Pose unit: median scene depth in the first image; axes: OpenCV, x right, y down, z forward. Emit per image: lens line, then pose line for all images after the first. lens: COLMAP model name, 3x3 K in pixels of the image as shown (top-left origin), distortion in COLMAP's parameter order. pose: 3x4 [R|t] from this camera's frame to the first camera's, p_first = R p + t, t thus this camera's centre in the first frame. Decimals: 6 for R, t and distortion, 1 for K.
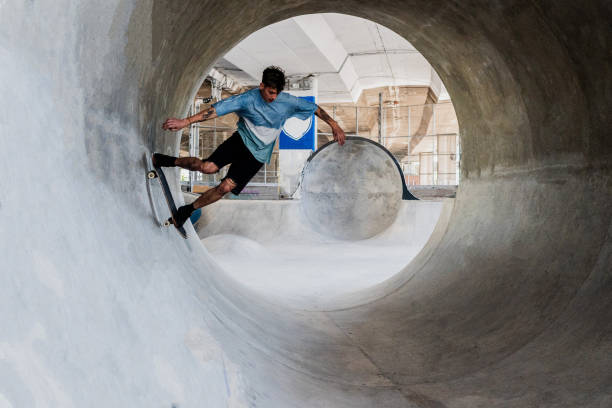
lens RADIAL K [[634.1, 0, 306.0], [0, 634.1, 204.0], [0, 0, 1]] dist [-0.048209, 0.002014]
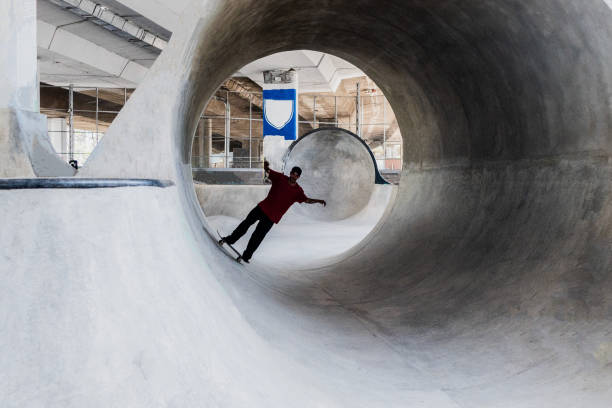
lens RADIAL K [[634.1, 0, 306.0], [0, 634.1, 204.0], [0, 0, 1]] dist [-0.048209, 0.002014]
pose [[0.999624, -0.007402, 0.026395, 0.001769], [0.006688, 0.999612, 0.027055, -0.002209], [-0.026585, -0.026869, 0.999285, -0.098651]]
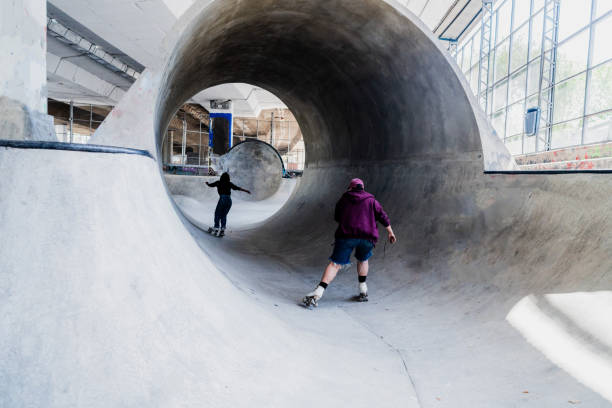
lens RADIAL K [[407.0, 0, 306.0], [0, 407.0, 204.0], [0, 0, 1]] dist [-0.030852, 0.004074]
pose [[0.979992, 0.015320, 0.198445, -0.002953], [-0.026671, 0.998149, 0.054654, 0.001830], [-0.197241, -0.058853, 0.978587, -0.089072]]
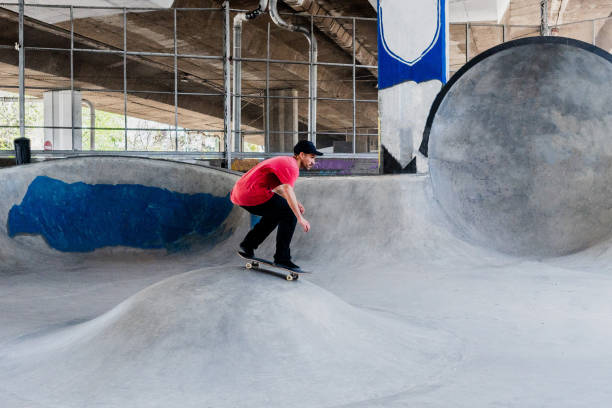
lens RADIAL K [[634.1, 0, 306.0], [0, 634.1, 204.0], [0, 0, 1]] dist [-0.048209, 0.002014]
pose [[0.989787, -0.016074, -0.141645, -0.030710], [0.017404, 0.999815, 0.008154, 0.010674], [0.141488, -0.010535, 0.989884, 0.489001]]
